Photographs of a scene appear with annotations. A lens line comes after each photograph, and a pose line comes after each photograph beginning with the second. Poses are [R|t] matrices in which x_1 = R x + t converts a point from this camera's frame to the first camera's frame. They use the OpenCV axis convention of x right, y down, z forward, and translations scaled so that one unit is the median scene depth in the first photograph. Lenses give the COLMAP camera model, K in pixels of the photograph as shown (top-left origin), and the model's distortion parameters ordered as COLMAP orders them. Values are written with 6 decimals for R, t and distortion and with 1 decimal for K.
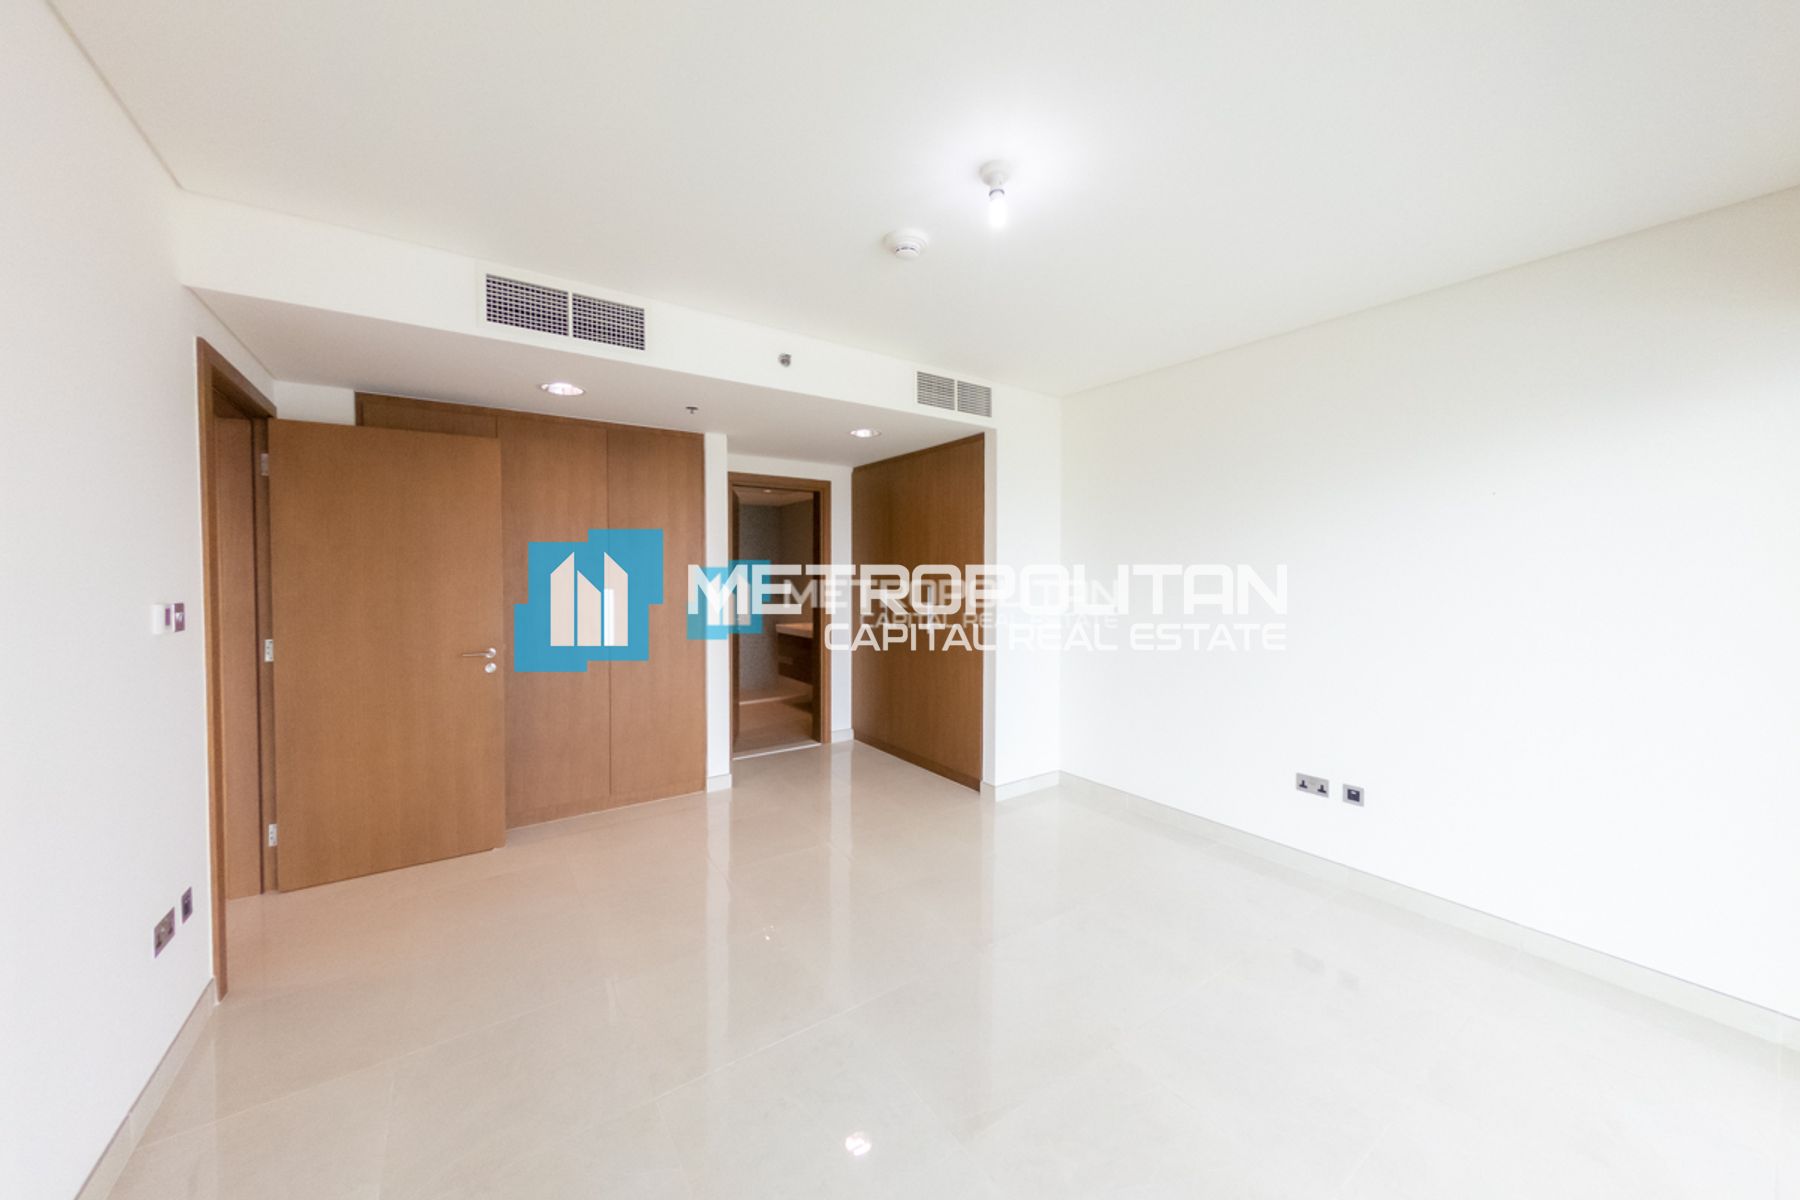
lens RADIAL K [[636.6, 0, 898.8], [0, 636.6, 570.4], [0, 0, 1]] dist [-0.000461, 0.000021]
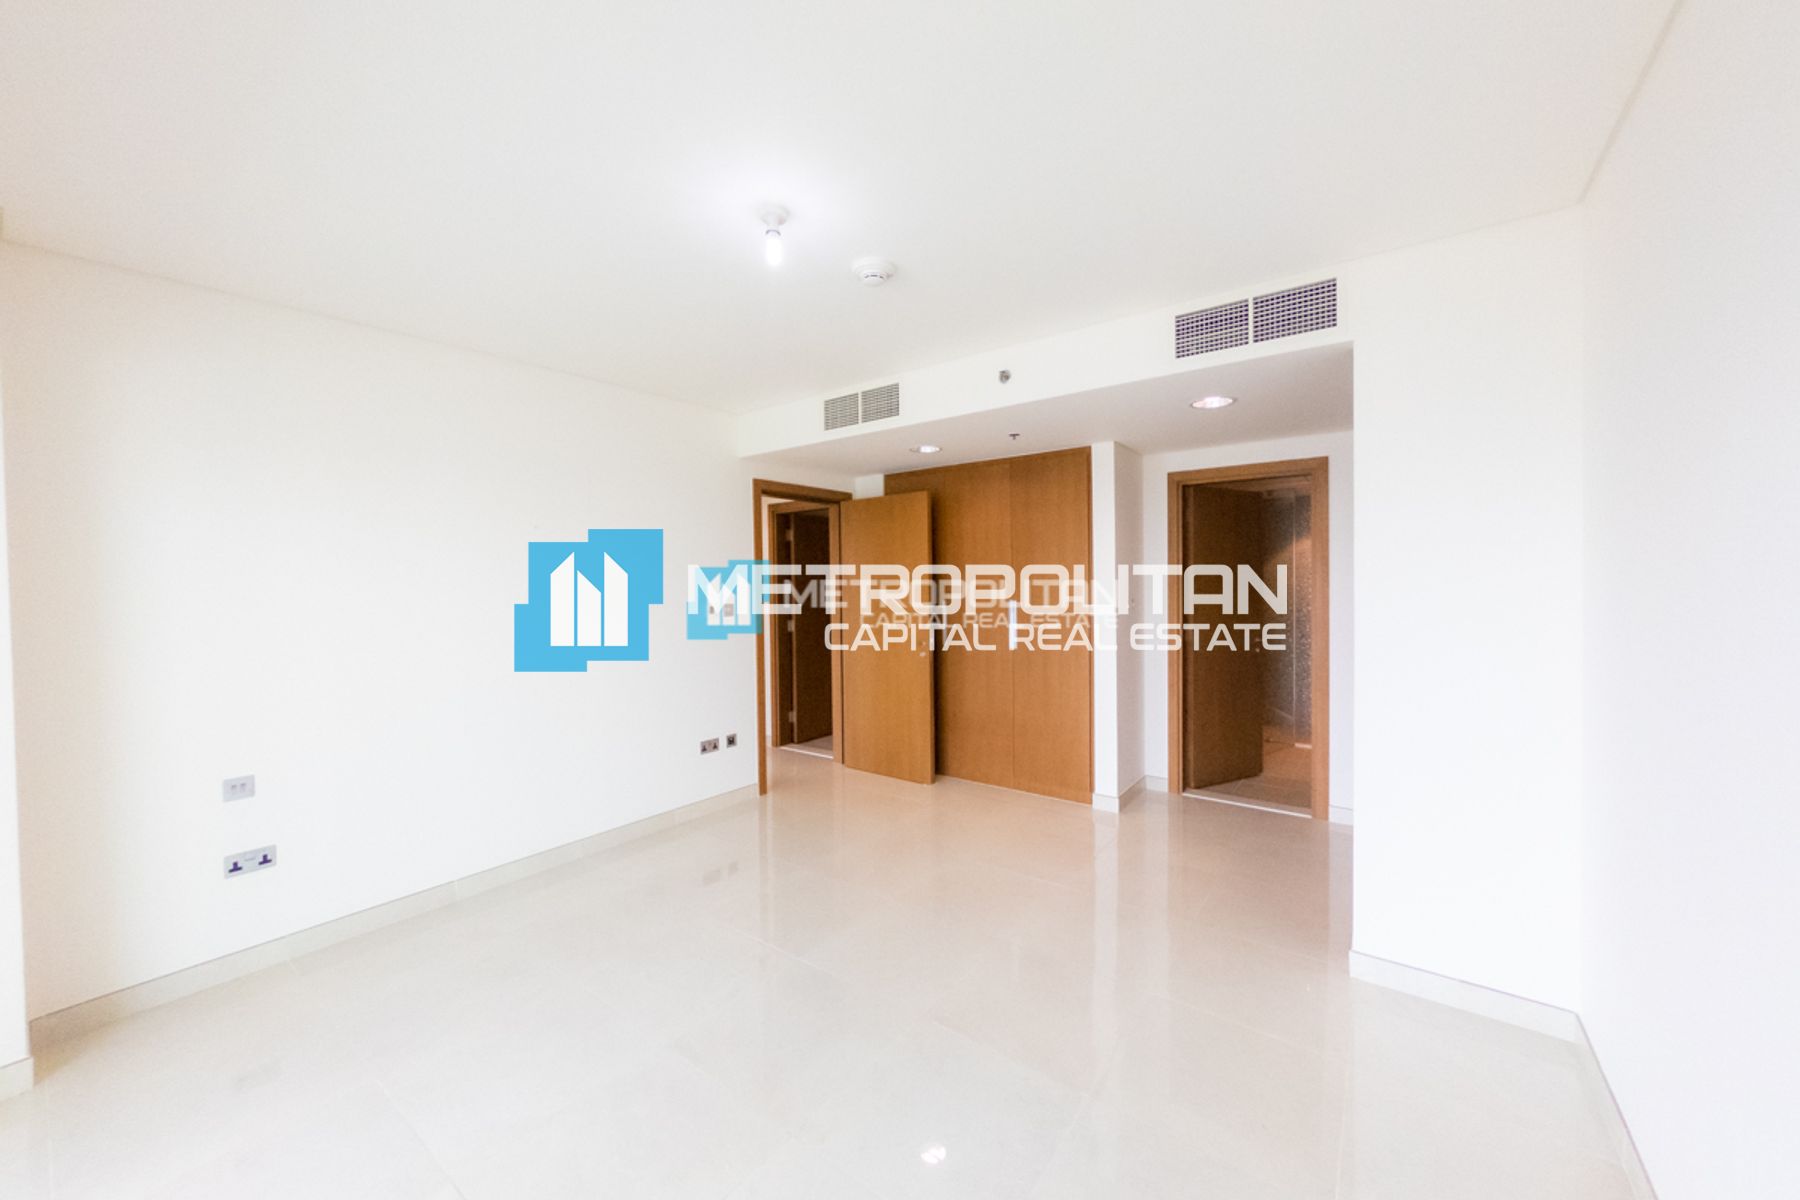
lens RADIAL K [[636.6, 0, 898.8], [0, 636.6, 570.4], [0, 0, 1]] dist [-0.000461, 0.000021]
pose [[0.328337, -0.022891, -0.944283, 0.601255], [0.010251, 0.999734, -0.020671, -0.003270], [0.944505, -0.002893, 0.328484, 0.433778]]
